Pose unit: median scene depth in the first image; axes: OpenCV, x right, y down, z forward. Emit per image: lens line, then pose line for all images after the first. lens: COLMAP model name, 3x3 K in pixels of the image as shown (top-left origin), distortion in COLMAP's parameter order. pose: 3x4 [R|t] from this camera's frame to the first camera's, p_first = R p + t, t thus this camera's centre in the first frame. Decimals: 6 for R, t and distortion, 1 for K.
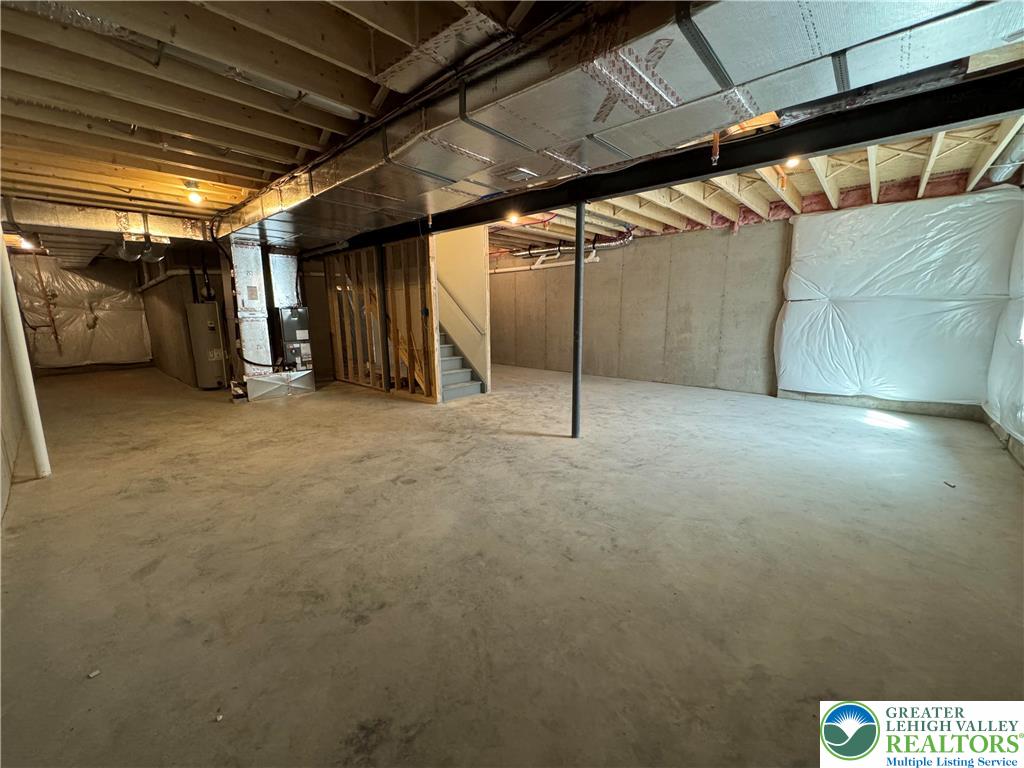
lens RADIAL K [[405.0, 0, 510.8], [0, 405.0, 381.7], [0, 0, 1]] dist [-0.004546, -0.000559]
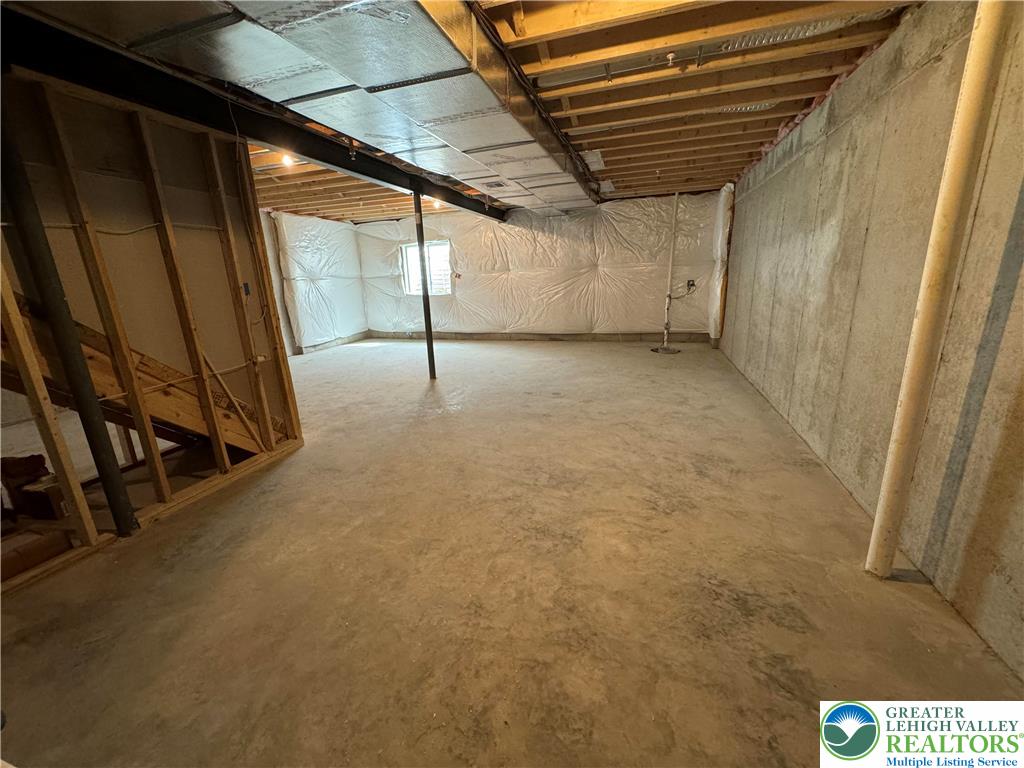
lens RADIAL K [[405.0, 0, 511.9], [0, 405.0, 382.7], [0, 0, 1]] dist [-0.004546, -0.000559]
pose [[-0.403906, -0.212143, 0.889862, -1.397647], [0.204918, 0.927039, 0.314017, -0.261449], [-0.891554, 0.309183, -0.330965, 1.541147]]
